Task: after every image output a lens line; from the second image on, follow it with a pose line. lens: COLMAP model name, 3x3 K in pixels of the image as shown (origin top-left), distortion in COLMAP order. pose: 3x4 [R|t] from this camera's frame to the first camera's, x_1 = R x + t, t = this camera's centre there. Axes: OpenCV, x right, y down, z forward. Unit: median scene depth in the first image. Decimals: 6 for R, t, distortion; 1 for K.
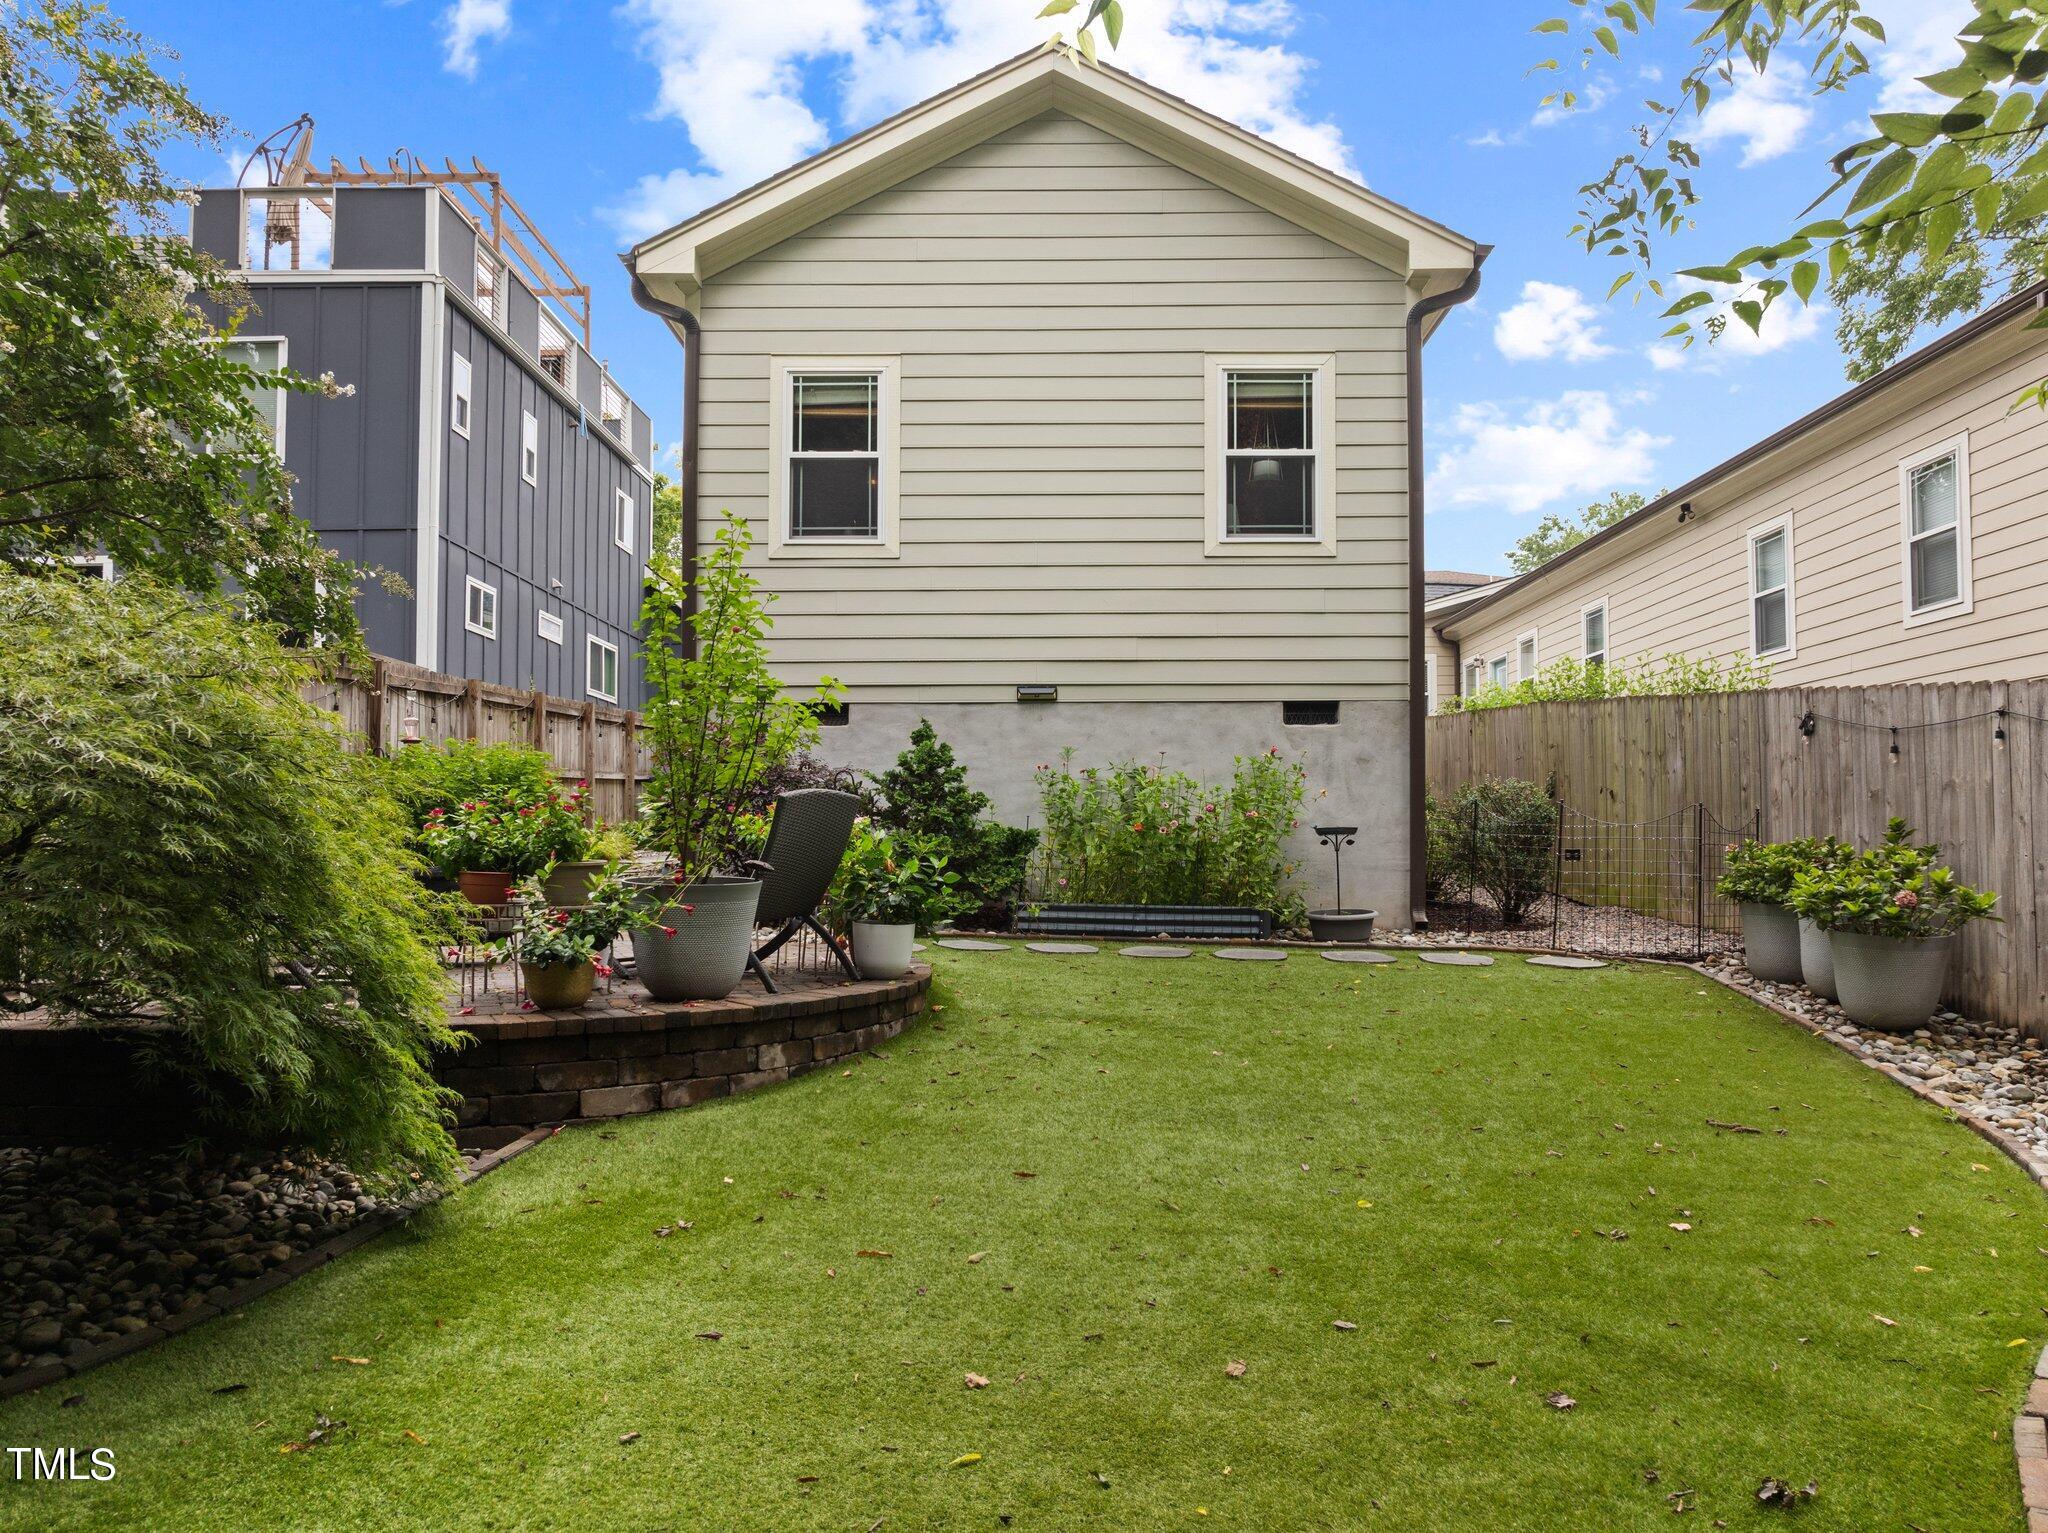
lens RADIAL K [[1530.8, 0, 1016.6], [0, 1530.8, 780.8], [0, 0, 1]] dist [-0.009308, -0.003046]
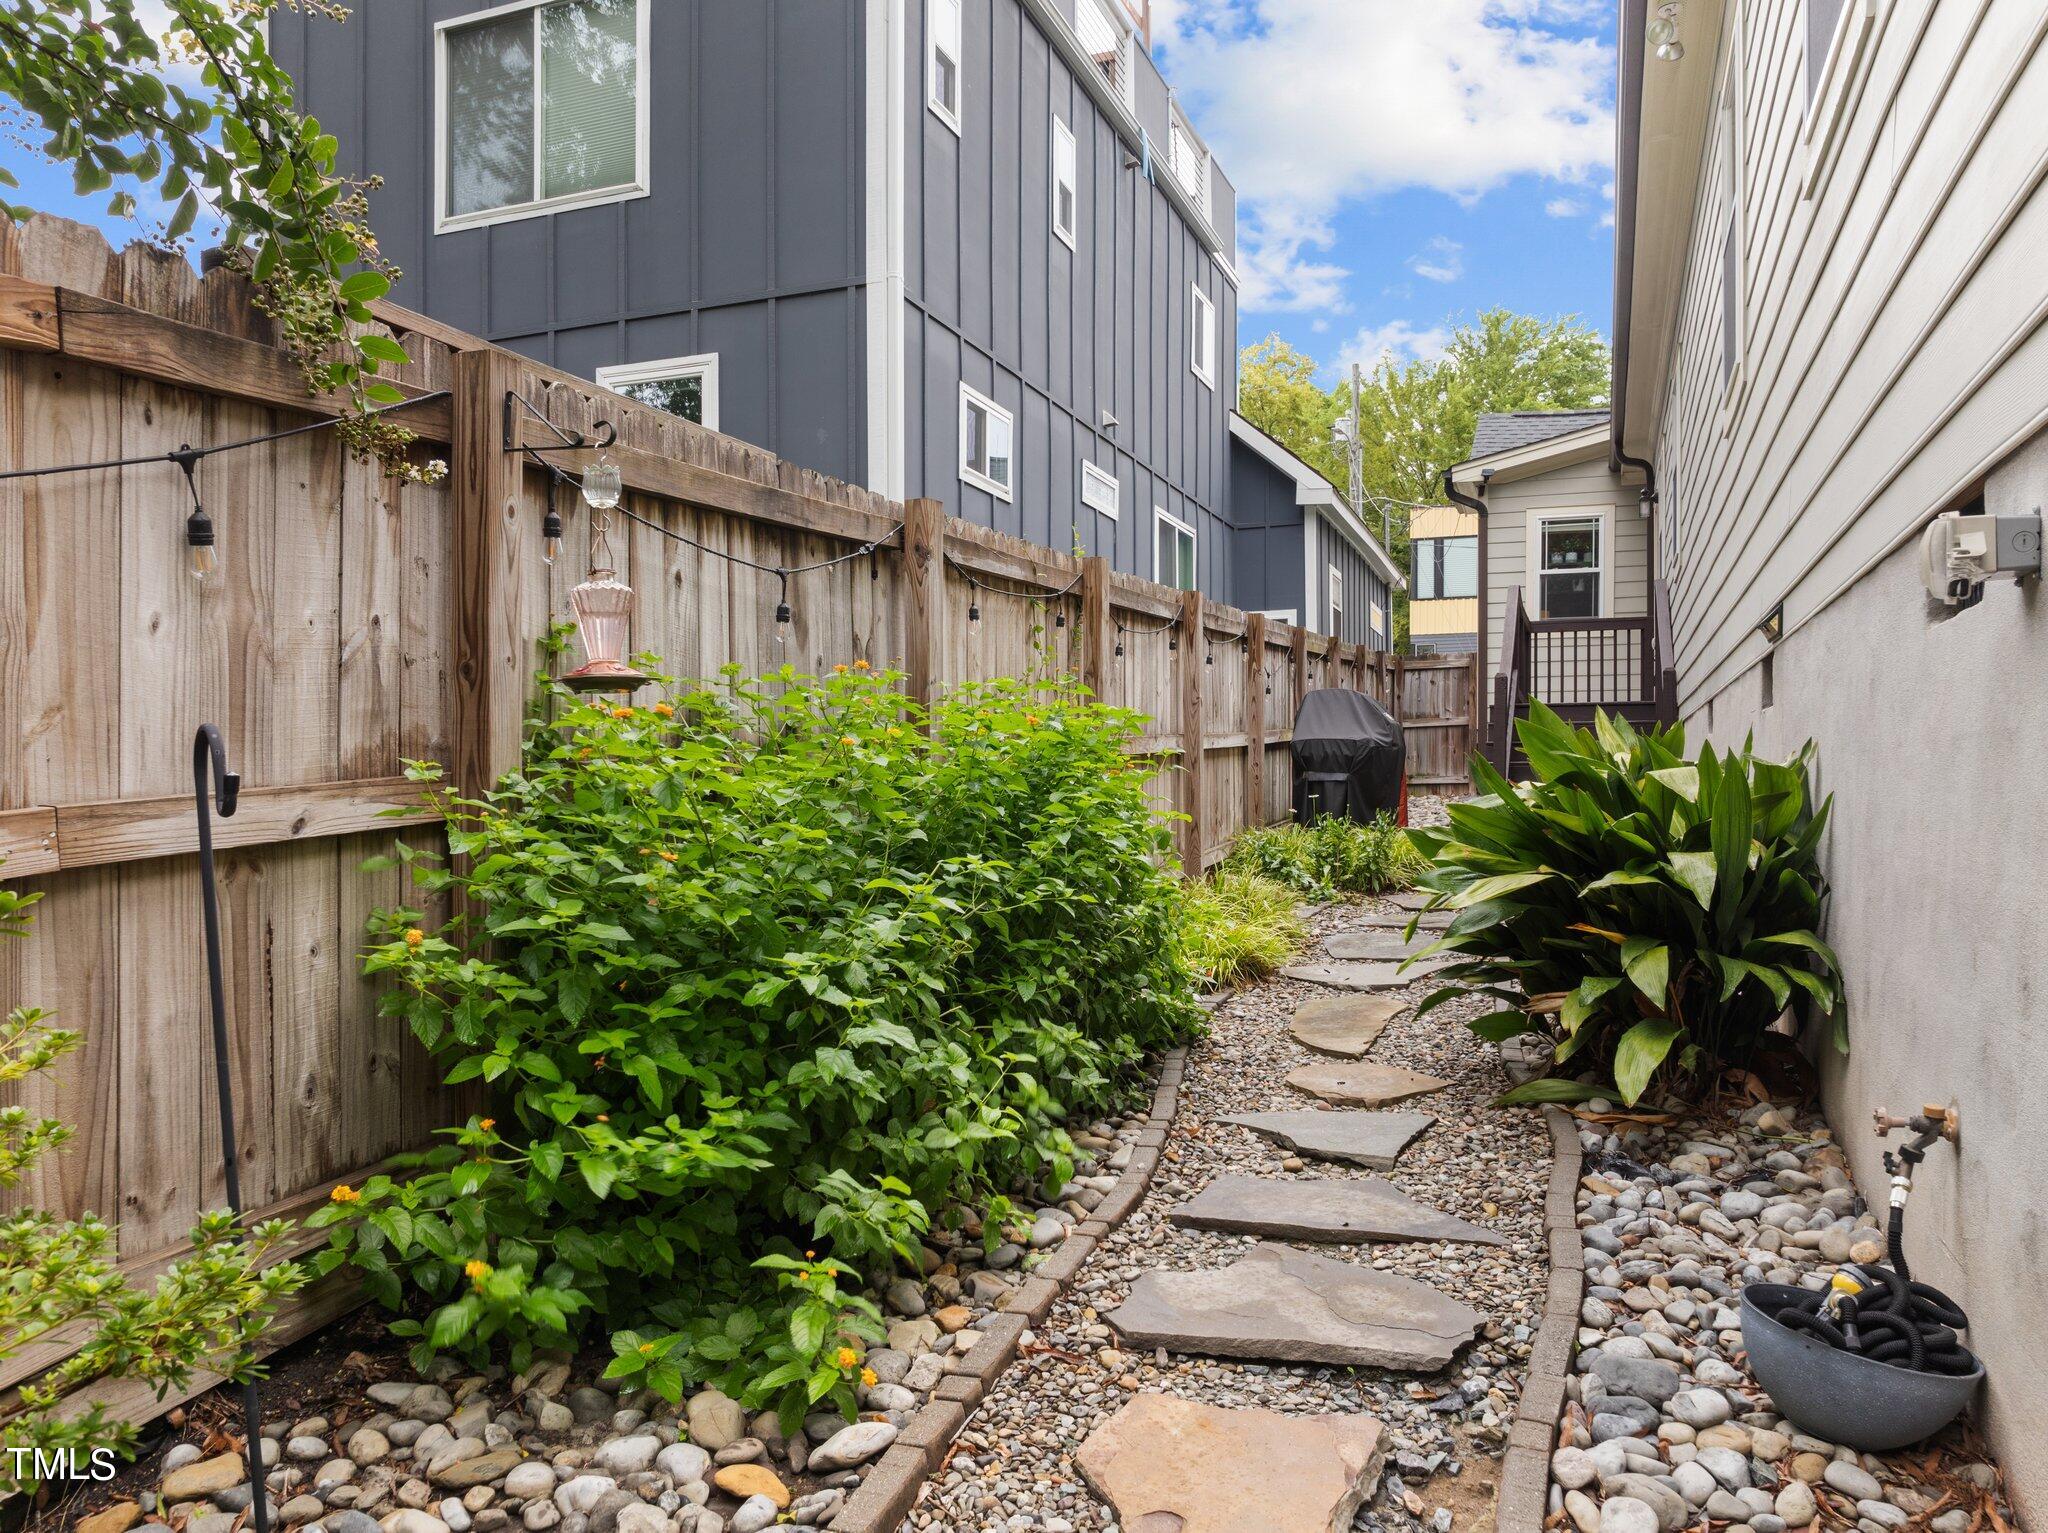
lens RADIAL K [[1451.6, 0, 1022.3], [0, 1451.6, 778.8], [0, 0, 1]] dist [0.005456, 0.002651]
pose [[0.942741, 0.000782, -0.333524, -0.160484], [0.014815, 0.998912, 0.044218, -0.012257], [0.333196, -0.046628, 0.941704, 0.499183]]
